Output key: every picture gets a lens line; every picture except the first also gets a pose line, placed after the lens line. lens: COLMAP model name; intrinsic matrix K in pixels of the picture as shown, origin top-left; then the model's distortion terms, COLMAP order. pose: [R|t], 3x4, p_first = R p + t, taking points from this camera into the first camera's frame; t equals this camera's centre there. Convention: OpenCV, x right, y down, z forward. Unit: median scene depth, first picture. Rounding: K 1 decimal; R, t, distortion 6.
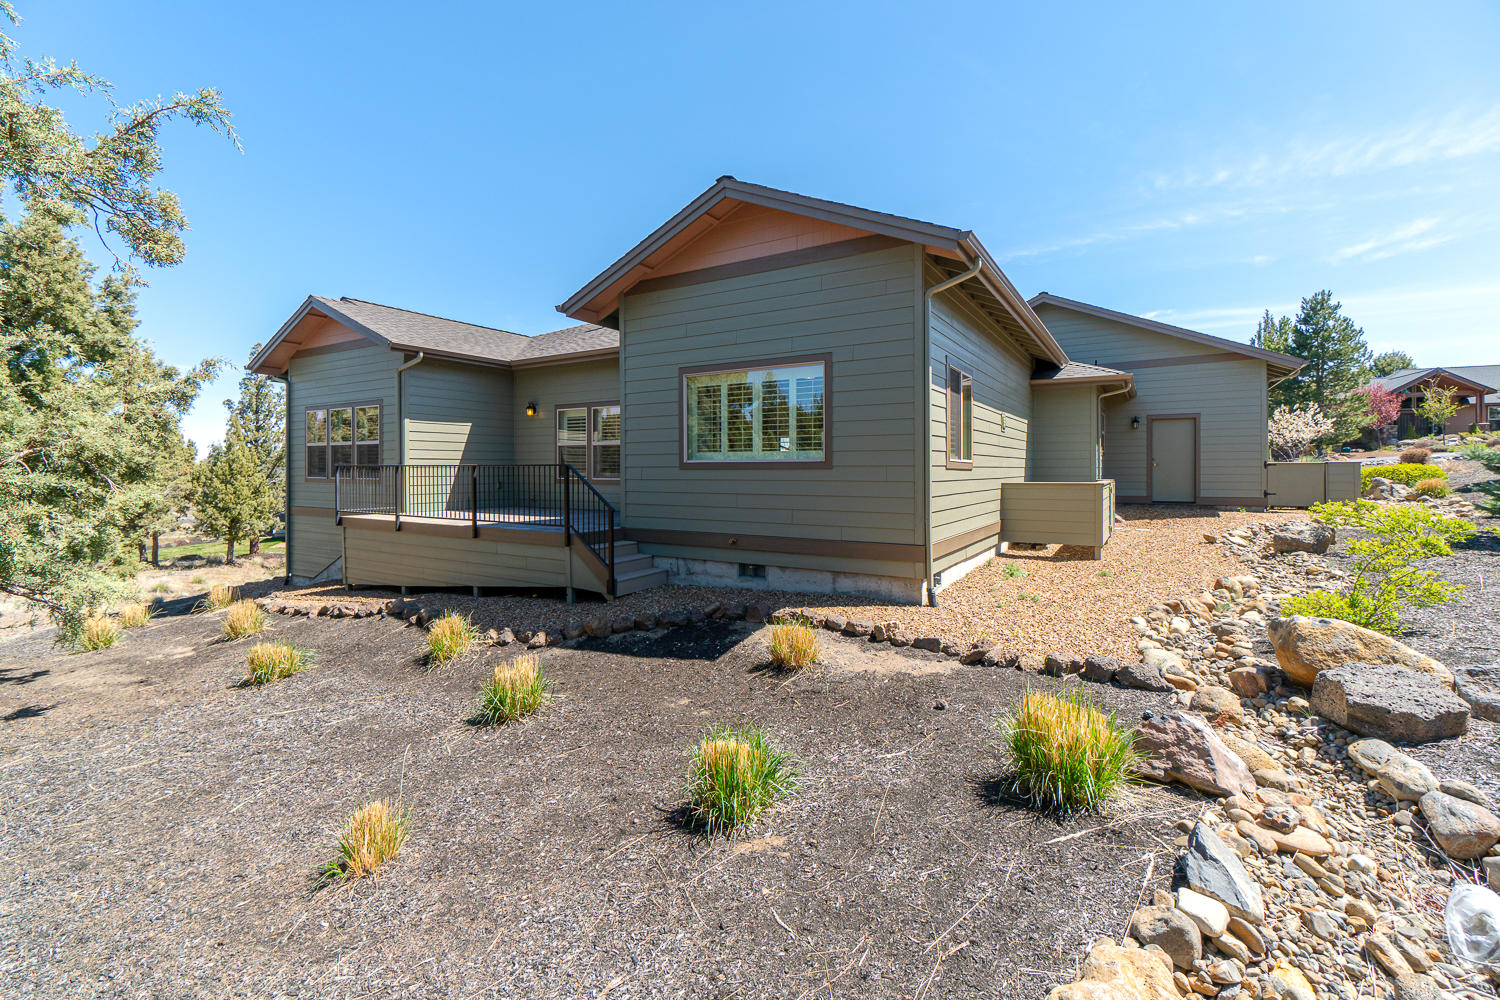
lens RADIAL K [[668.1, 0, 752.5], [0, 668.1, 486.9], [0, 0, 1]] dist [-0.002827, 0.000013]
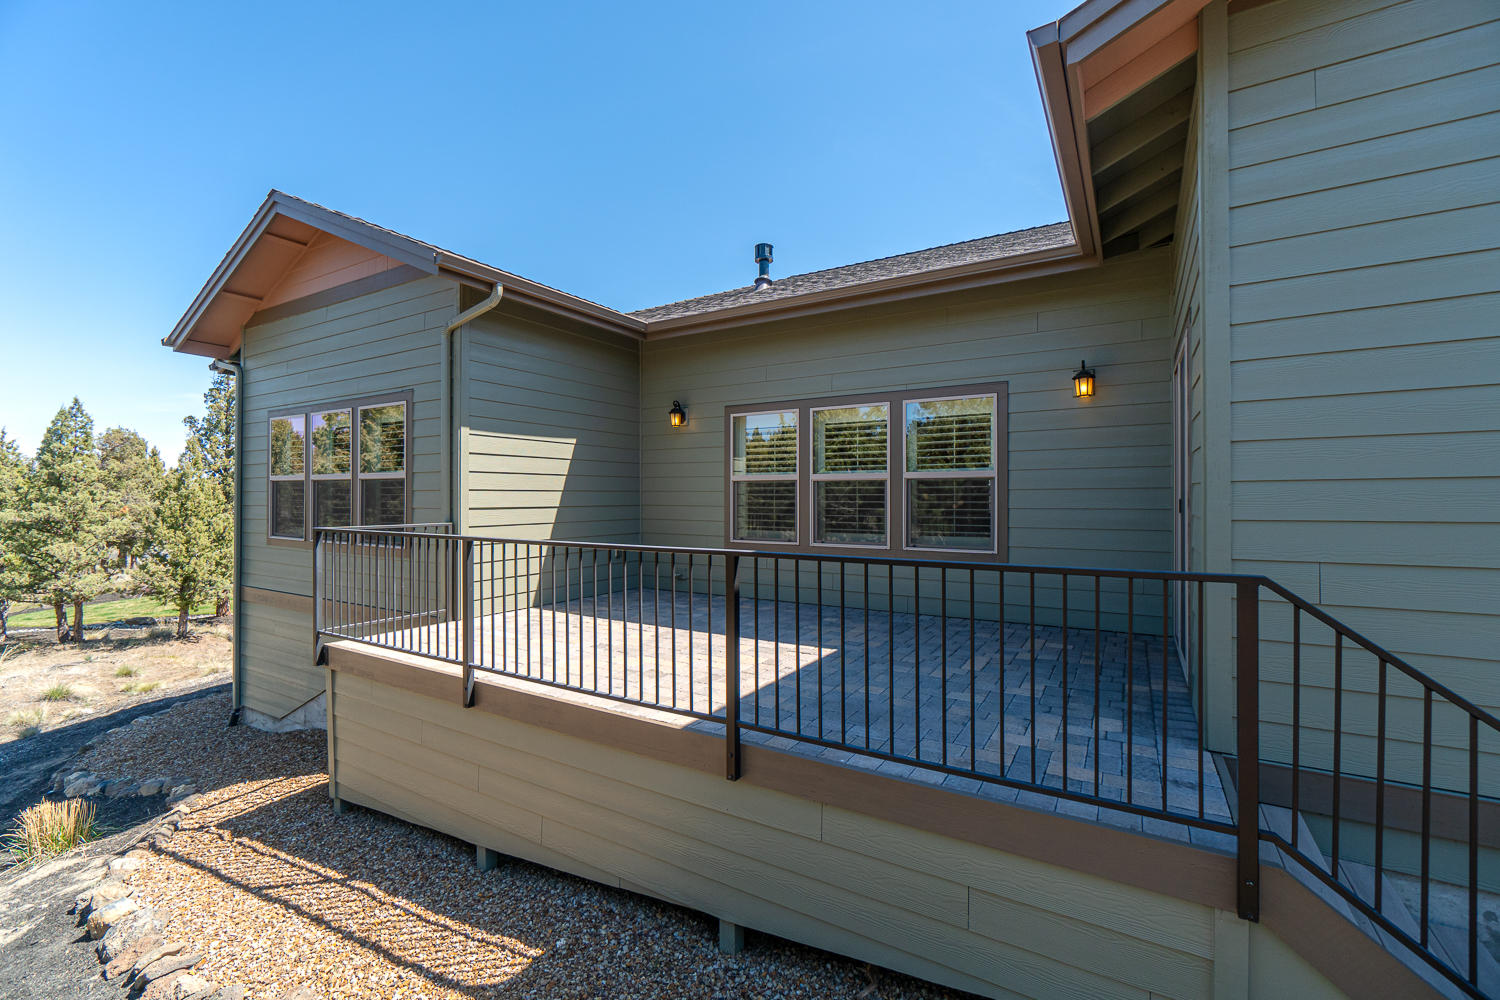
lens RADIAL K [[645.4, 0, 739.9], [0, 645.4, 504.9], [0, 0, 1]] dist [-0.001127, -0.000266]
pose [[0.999996, 0.000380, 0.002933, -0.280617], [-0.000341, 0.999913, -0.013214, -0.034487], [-0.002938, 0.013213, 0.999908, 0.466339]]
